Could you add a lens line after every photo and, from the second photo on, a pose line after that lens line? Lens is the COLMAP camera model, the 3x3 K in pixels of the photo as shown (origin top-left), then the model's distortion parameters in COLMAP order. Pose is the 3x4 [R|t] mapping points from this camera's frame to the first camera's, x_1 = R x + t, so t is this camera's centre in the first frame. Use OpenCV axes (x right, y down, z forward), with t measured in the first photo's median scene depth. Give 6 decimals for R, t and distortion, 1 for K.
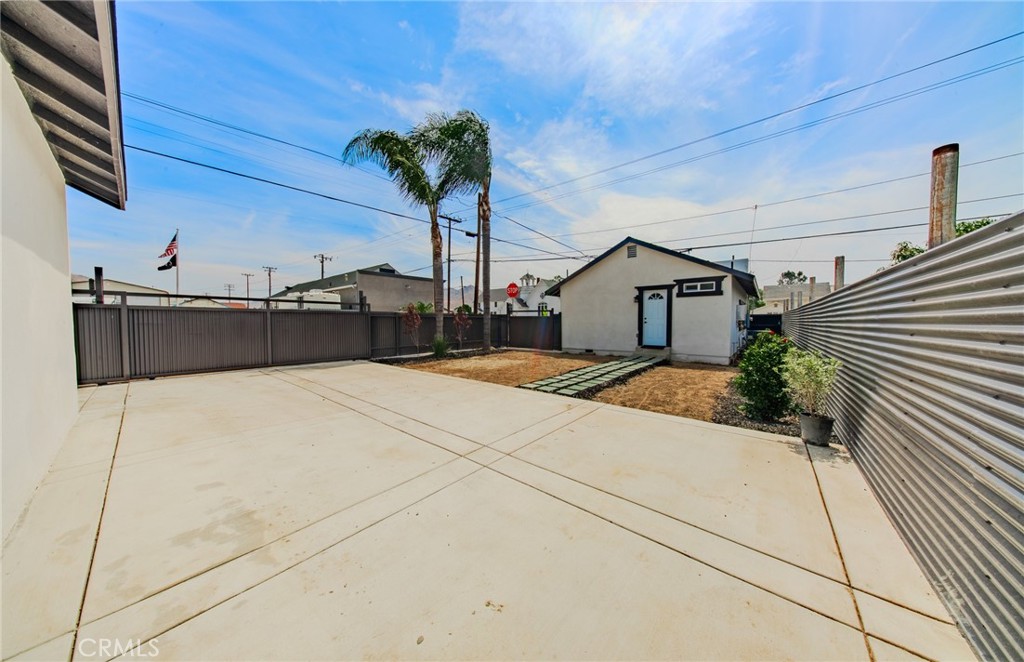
lens RADIAL K [[320.2, 0, 512.0], [0, 320.2, 331.0], [0, 0, 1]] dist [0.000589, -0.000009]
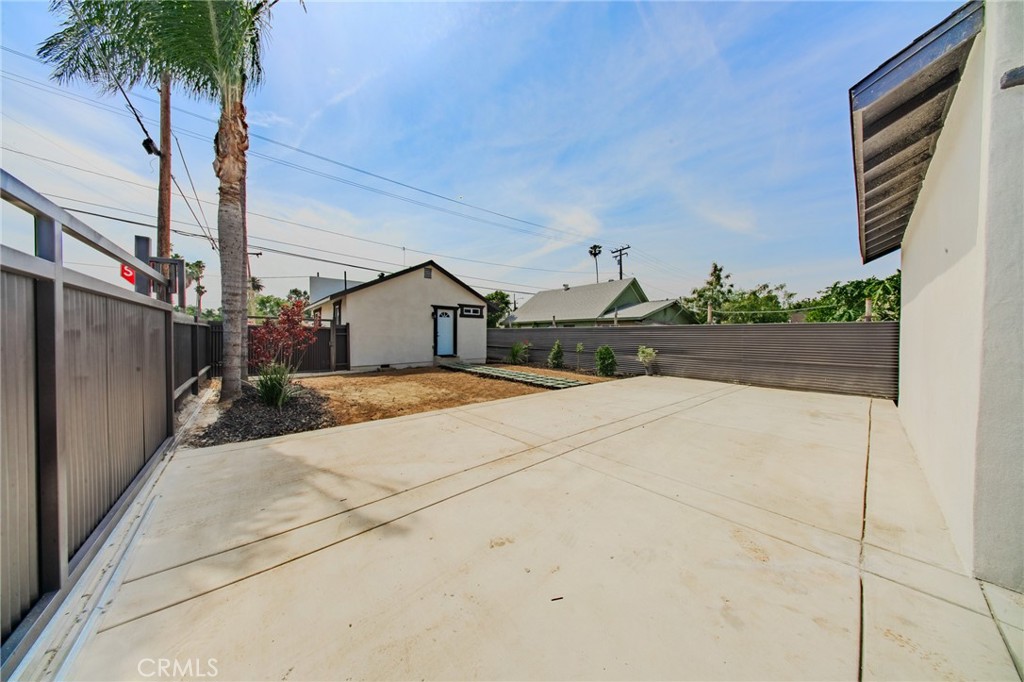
lens RADIAL K [[300.7, 0, 525.3], [0, 300.7, 336.4], [0, 0, 1]] dist [-0.000488, -0.000033]
pose [[0.135152, -0.001645, 0.990823, -0.636333], [0.019566, 0.999808, -0.001009, -0.017422], [-0.990632, 0.019523, 0.135158, 0.526729]]
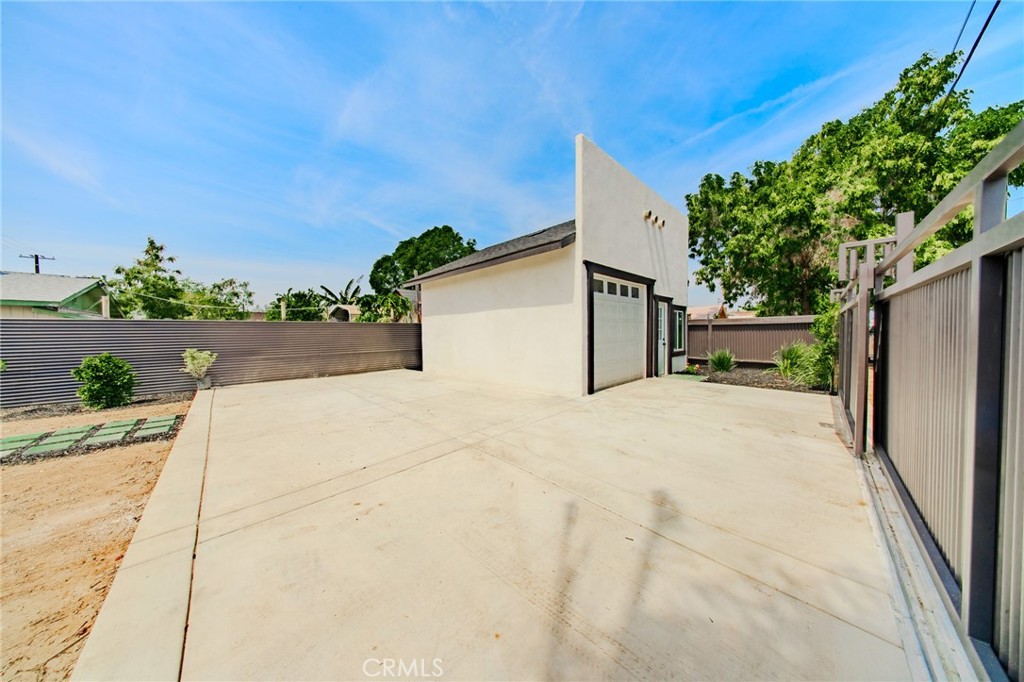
lens RADIAL K [[297.8, 0, 508.3], [0, 297.8, 338.0], [0, 0, 1]] dist [0.000609, -0.001991]
pose [[-0.994801, 0.012735, 0.101040, -0.418125], [0.017800, 0.998621, 0.049382, -0.023668], [-0.100272, 0.050924, -0.993656, 0.817887]]
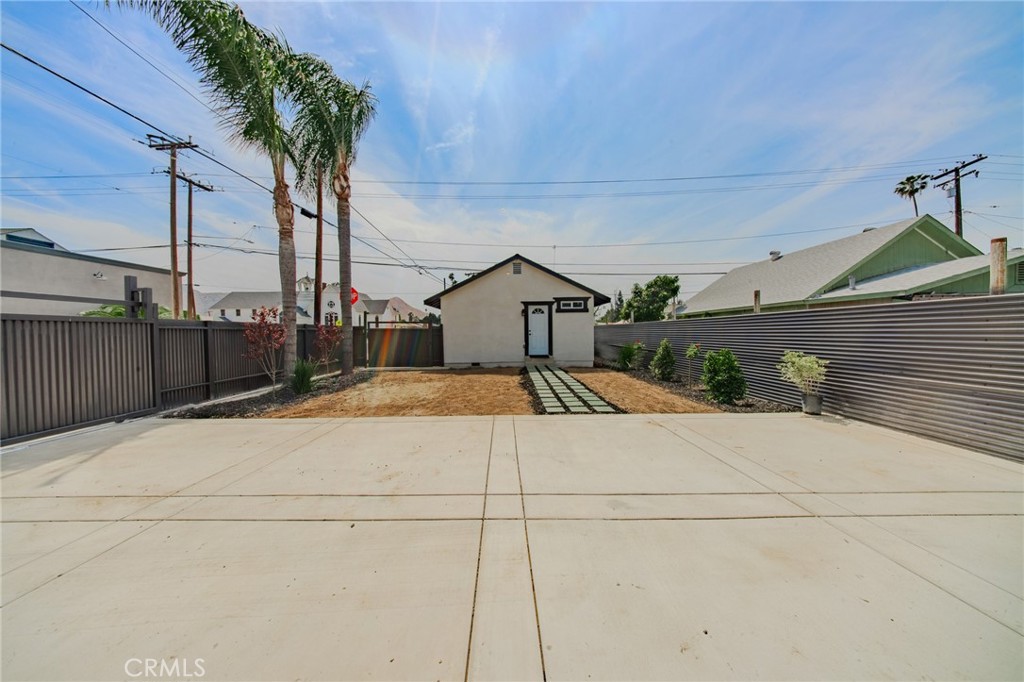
lens RADIAL K [[306.1, 0, 512.4], [0, 306.1, 337.1], [0, 0, 1]] dist [0.000929, -0.002103]
pose [[0.751850, -0.015546, 0.659151, -0.315787], [0.027441, 0.999594, -0.007725, -0.011335], [-0.658763, 0.023896, 0.751971, 0.252493]]
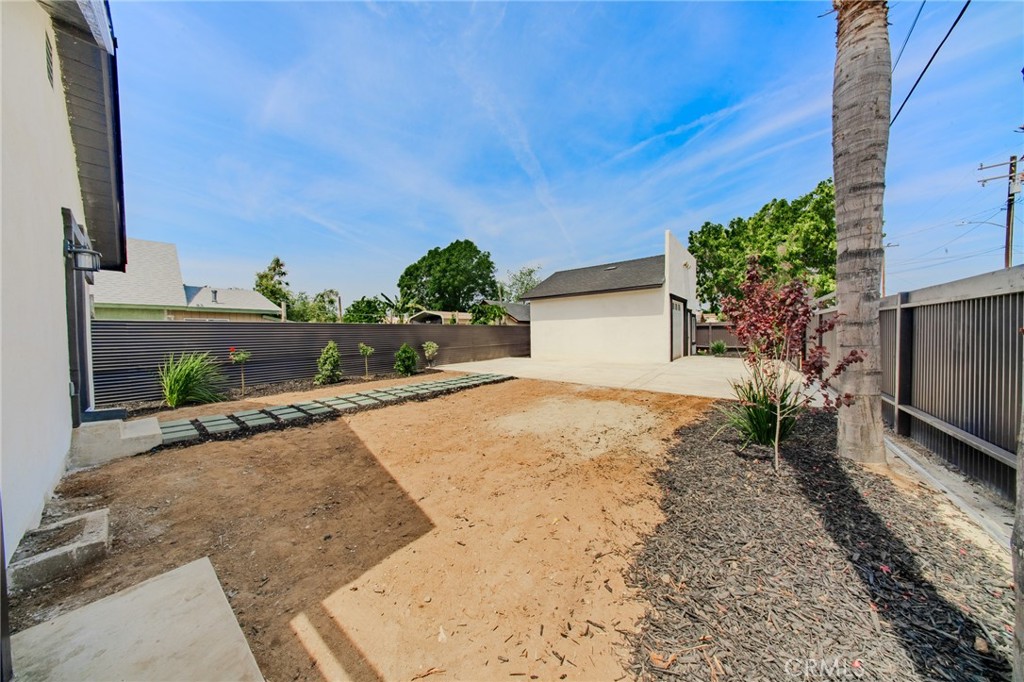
lens RADIAL K [[297.8, 0, 508.3], [0, 297.8, 338.0], [0, 0, 1]] dist [0.000609, -0.001991]
pose [[-0.999761, 0.020893, -0.006409, 0.005899], [0.020584, 0.998776, 0.044969, -0.033024], [0.007340, 0.044826, -0.998968, 1.250062]]
